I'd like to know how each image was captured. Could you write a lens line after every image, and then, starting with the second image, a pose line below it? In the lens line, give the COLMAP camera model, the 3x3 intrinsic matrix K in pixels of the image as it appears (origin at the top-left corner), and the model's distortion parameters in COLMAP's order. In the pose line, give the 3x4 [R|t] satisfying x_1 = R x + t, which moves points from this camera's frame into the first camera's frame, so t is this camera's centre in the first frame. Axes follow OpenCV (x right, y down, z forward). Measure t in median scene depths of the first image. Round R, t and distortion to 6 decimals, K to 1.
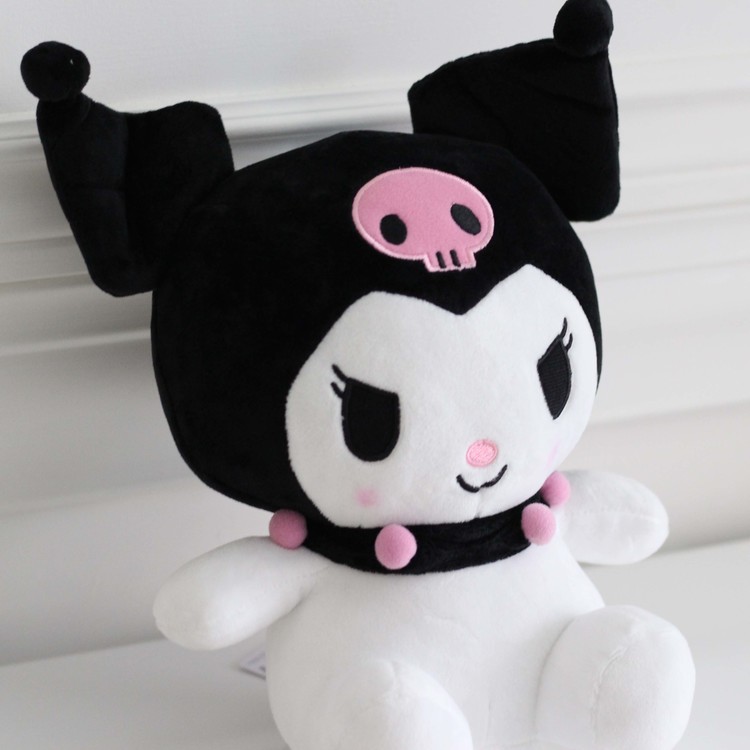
lens RADIAL K [[2737.3, 0, 375.0], [0, 2737.3, 375.0], [0, 0, 1]] dist [-0.094061, -0.317553]
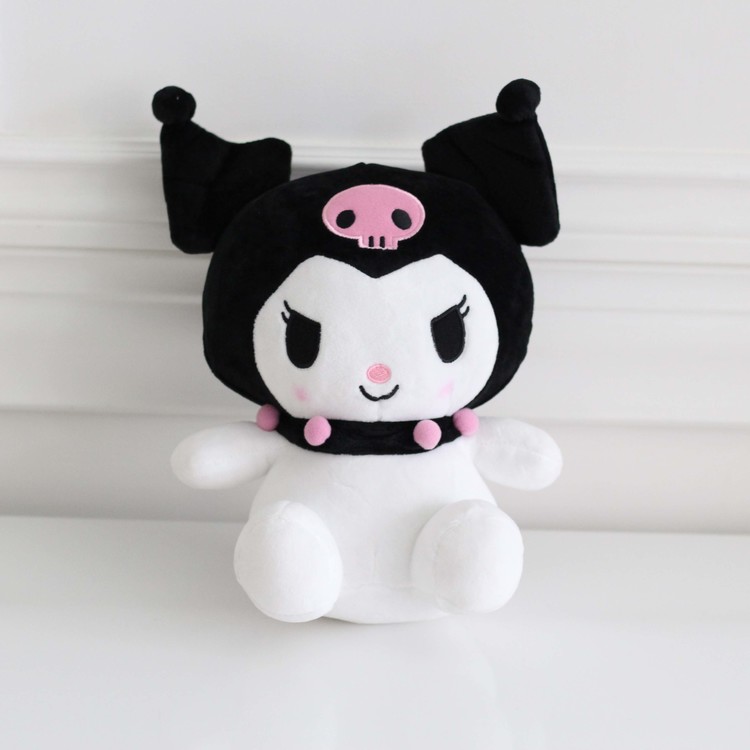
lens RADIAL K [[2737.3, 0, 375.0], [0, 2737.3, 375.0], [0, 0, 1]] dist [-0.094061, -0.317553]
pose [[0.910402, 0.097537, -0.402063, 0.620888], [-0.145527, 0.985204, -0.090520, 0.160925], [0.387285, 0.140921, 0.911127, -0.332801]]
